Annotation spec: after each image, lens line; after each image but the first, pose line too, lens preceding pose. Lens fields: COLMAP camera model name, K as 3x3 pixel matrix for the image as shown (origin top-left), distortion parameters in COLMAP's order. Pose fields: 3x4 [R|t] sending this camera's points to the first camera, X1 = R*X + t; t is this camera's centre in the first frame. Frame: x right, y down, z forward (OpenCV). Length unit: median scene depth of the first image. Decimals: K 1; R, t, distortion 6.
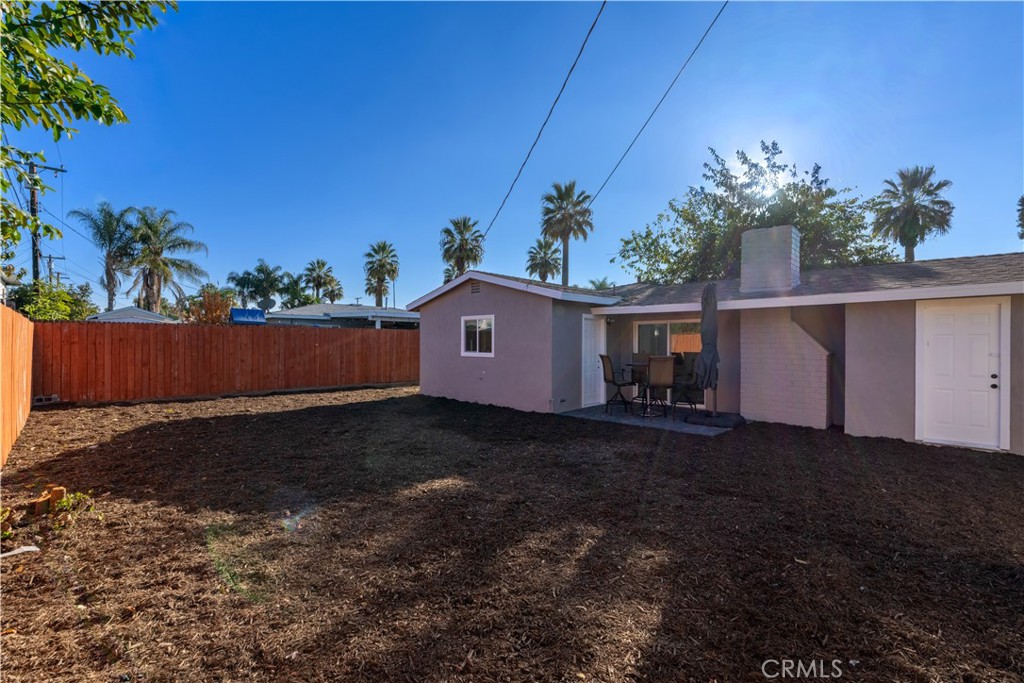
lens RADIAL K [[450.3, 0, 512.6], [0, 450.3, 344.6], [0, 0, 1]] dist [-0.002177, 0.000007]
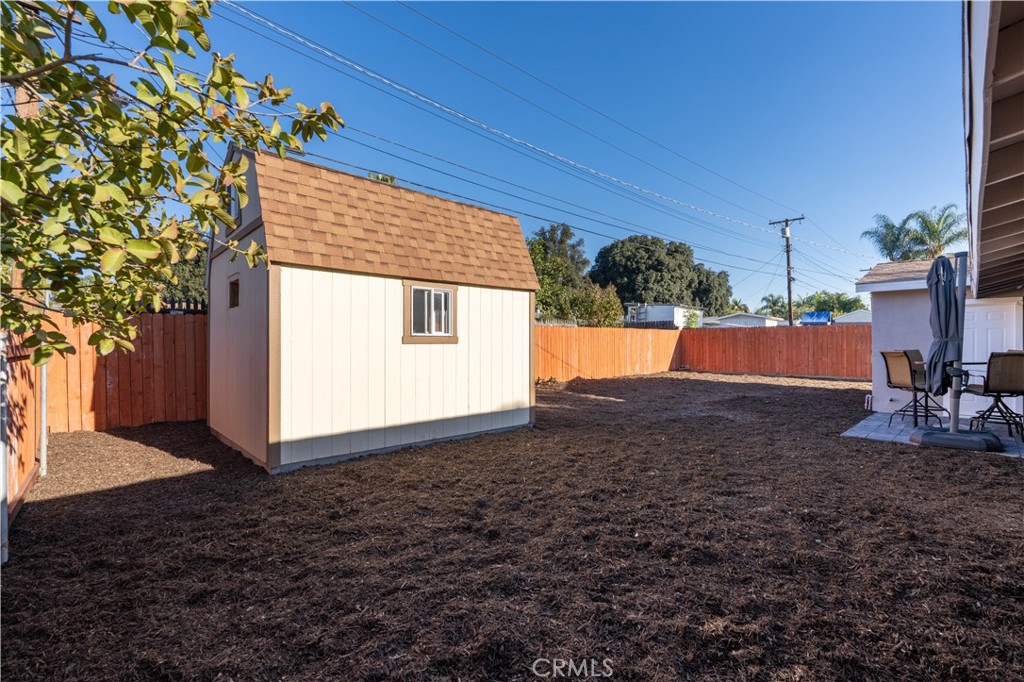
lens RADIAL K [[450.3, 0, 512.1], [0, 450.3, 341.3], [0, 0, 1]] dist [-0.002177, 0.000007]
pose [[-0.040744, 0.000671, -0.999169, 0.757869], [-0.000303, 1.000000, 0.000684, 0.002906], [0.999170, 0.000331, -0.040744, 0.223733]]
